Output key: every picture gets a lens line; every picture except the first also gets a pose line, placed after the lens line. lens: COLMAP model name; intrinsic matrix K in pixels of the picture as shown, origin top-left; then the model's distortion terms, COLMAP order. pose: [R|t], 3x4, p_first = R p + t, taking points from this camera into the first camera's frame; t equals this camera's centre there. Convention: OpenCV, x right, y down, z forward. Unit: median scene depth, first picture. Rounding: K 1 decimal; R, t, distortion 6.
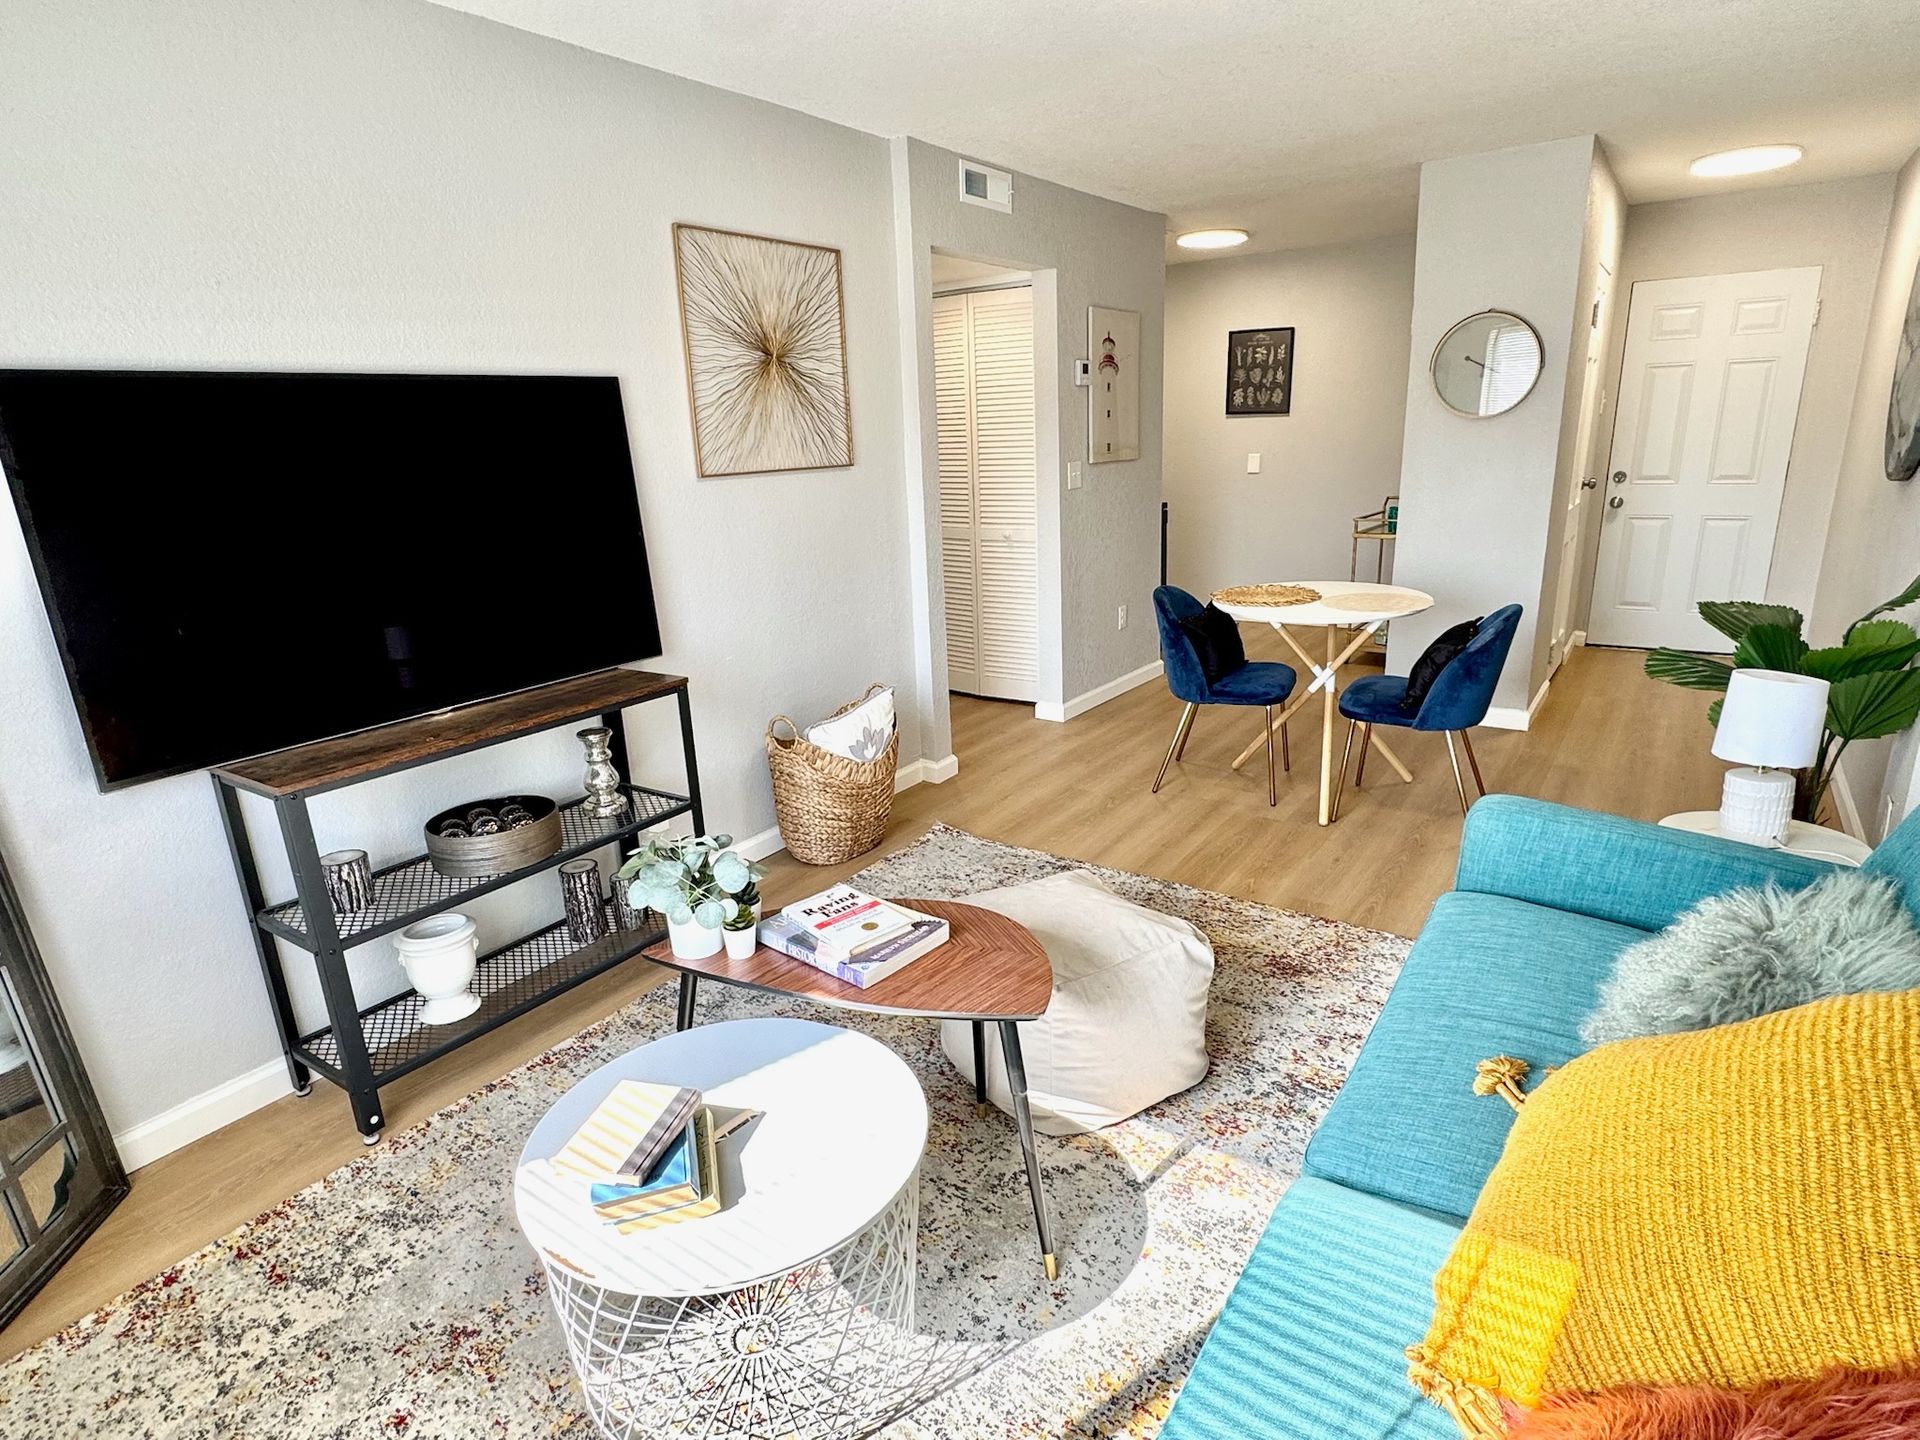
lens RADIAL K [[1019.5, 0, 963.6], [0, 1019.5, 726.3], [0, 0, 1]] dist [0.000960, 0.000099]
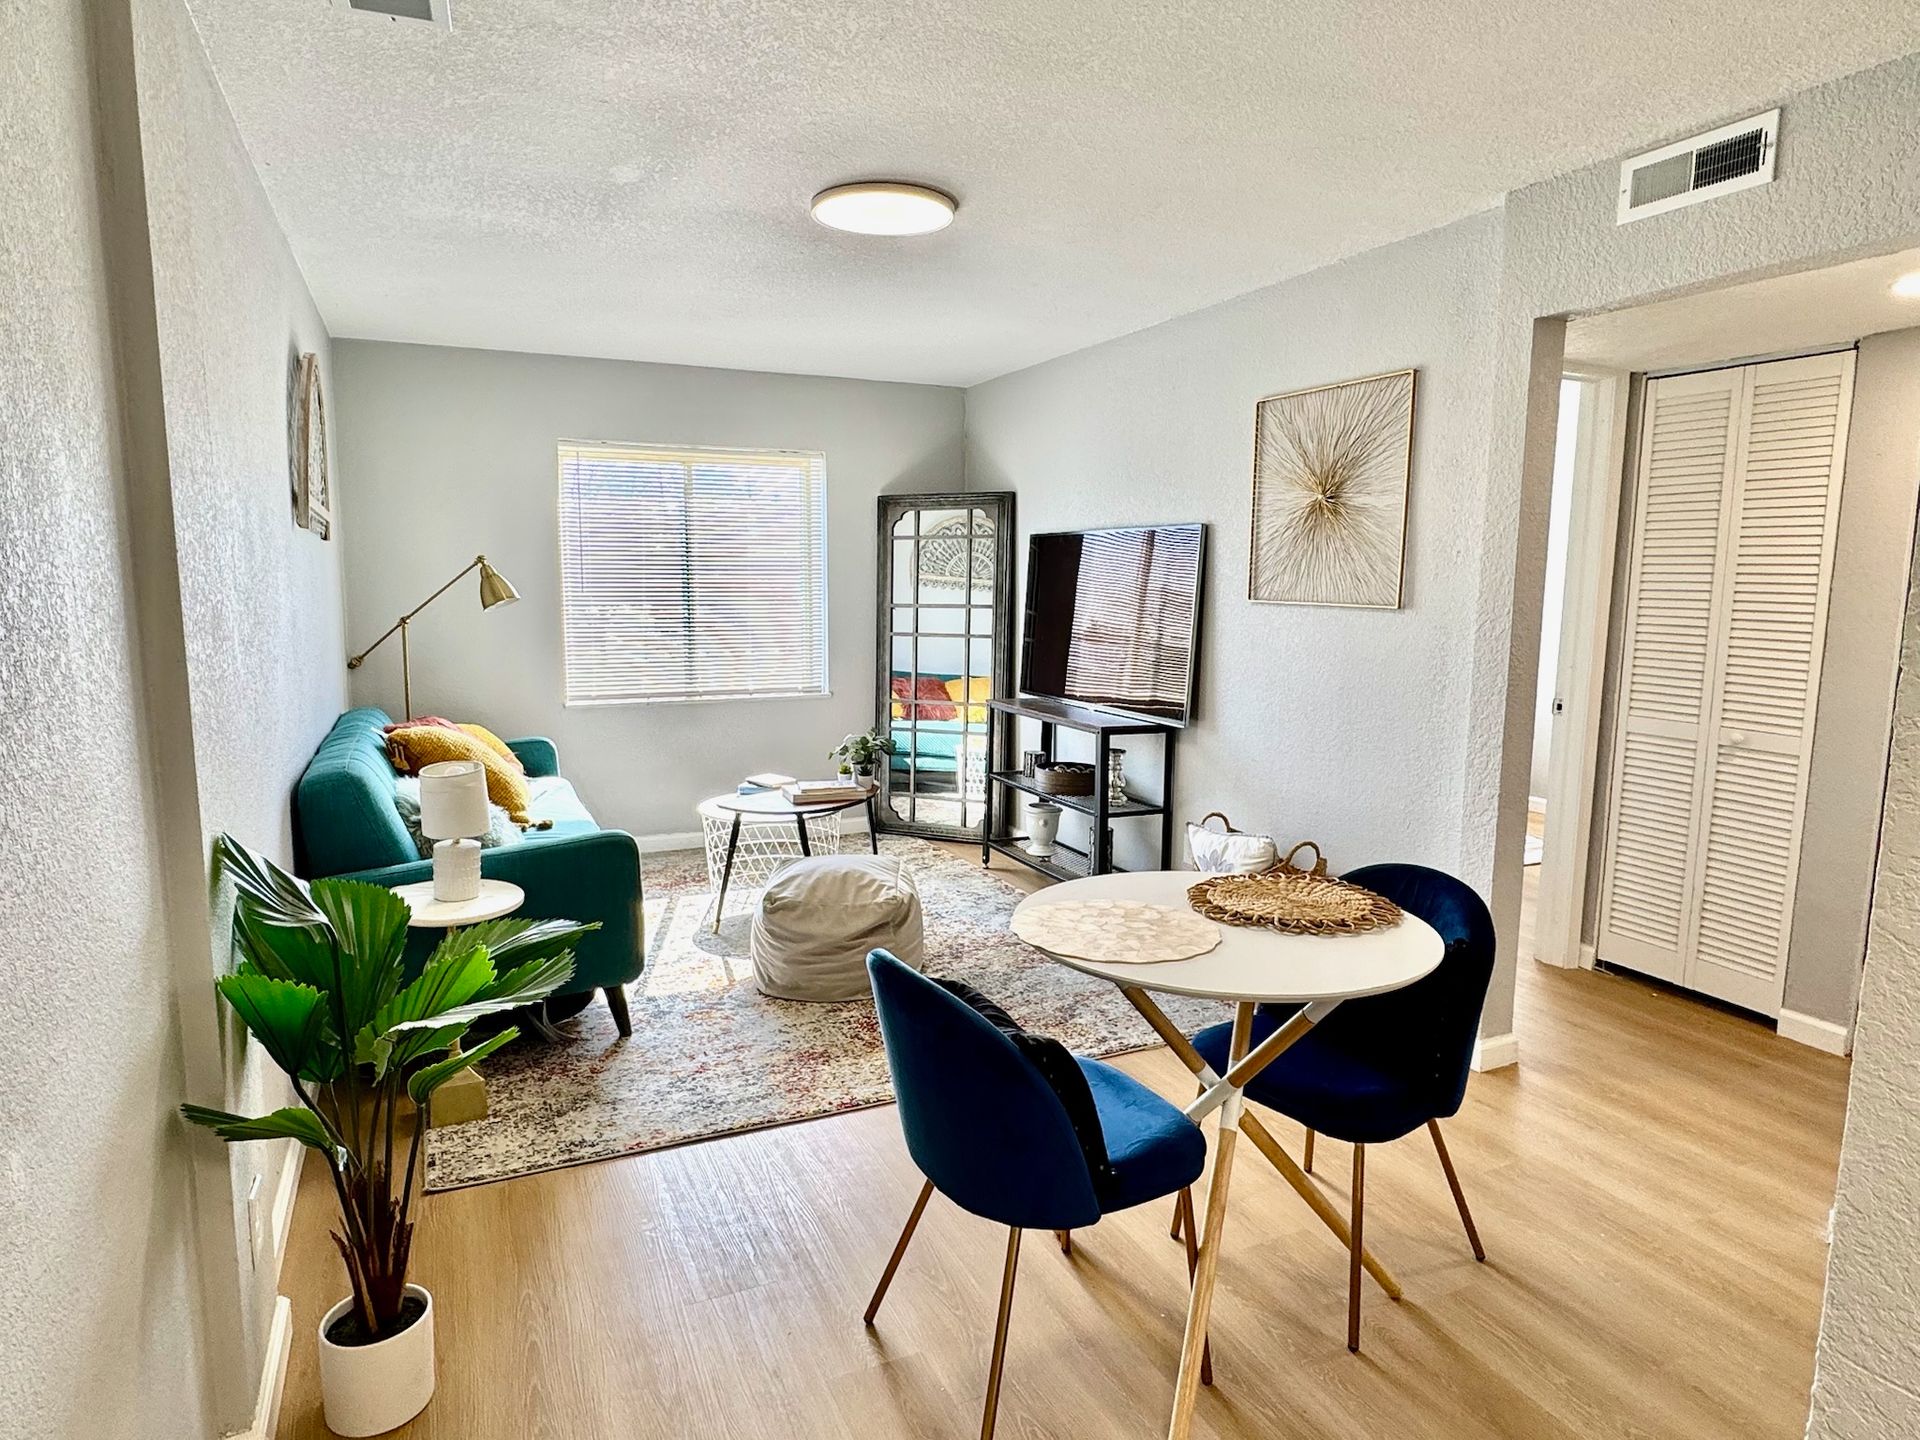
lens RADIAL K [[1105.8, 0, 949.5], [0, 1105.8, 720.5], [0, 0, 1]] dist [-0.000646, 0.002479]
pose [[-0.499477, 0.148795, -0.853454, 0.947255], [-0.231730, 0.926296, 0.297113, -0.380374], [0.834760, 0.346172, -0.428183, 1.188992]]
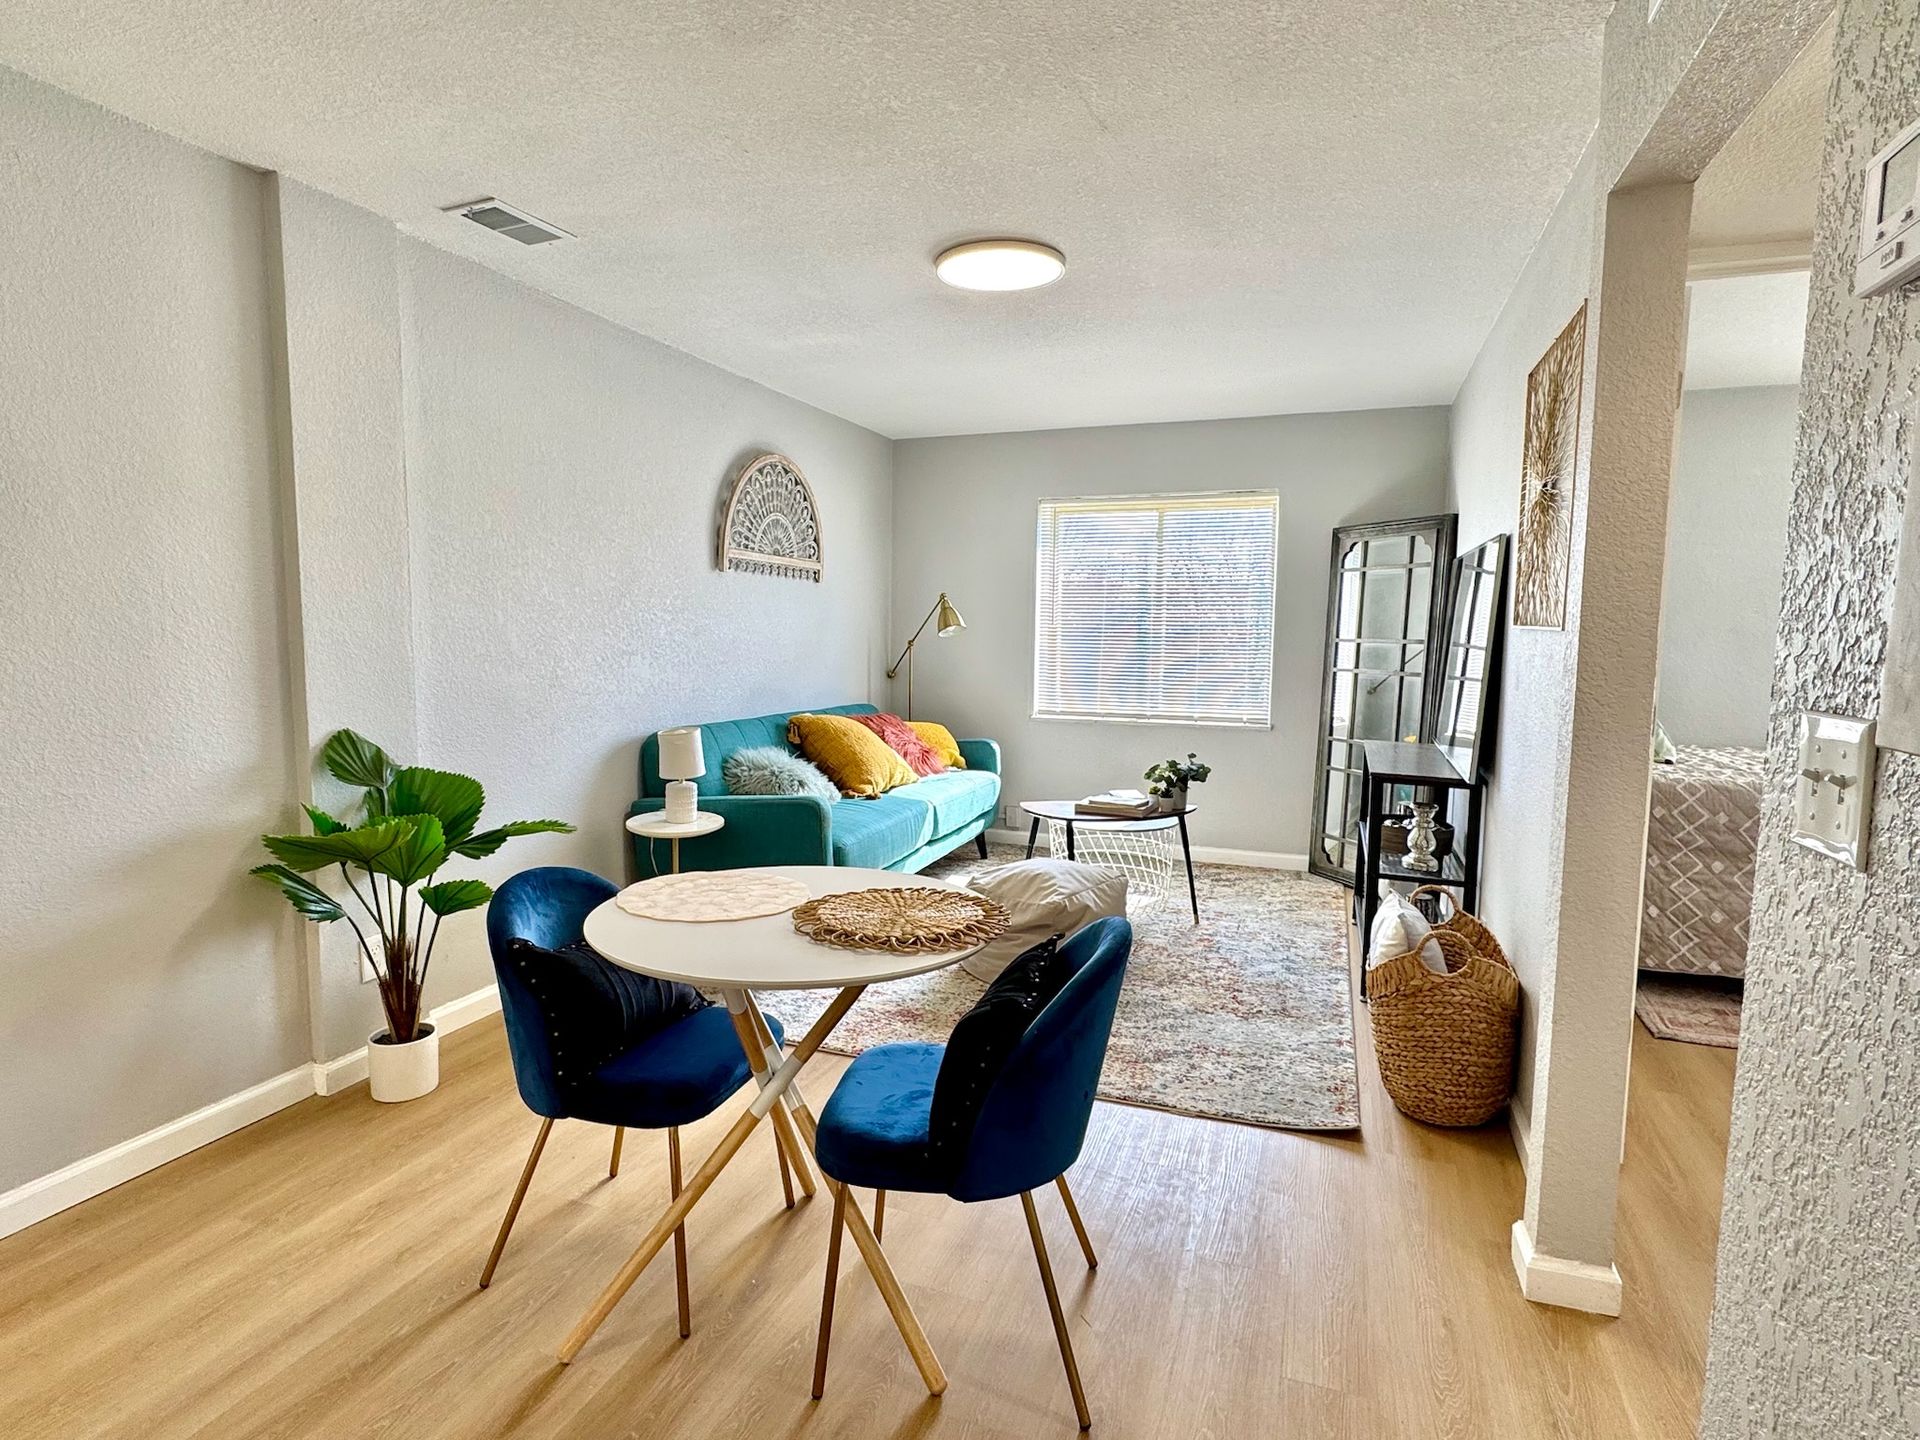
lens RADIAL K [[1013.5, 0, 960.0], [0, 1013.5, 720.0], [0, 0, 1]] dist [-0.001108, -0.000690]
pose [[-0.964962, 0.056789, -0.256172, 0.446092], [-0.045100, 0.925871, 0.375138, -0.448501], [0.258486, 0.373547, -0.890869, 1.566857]]
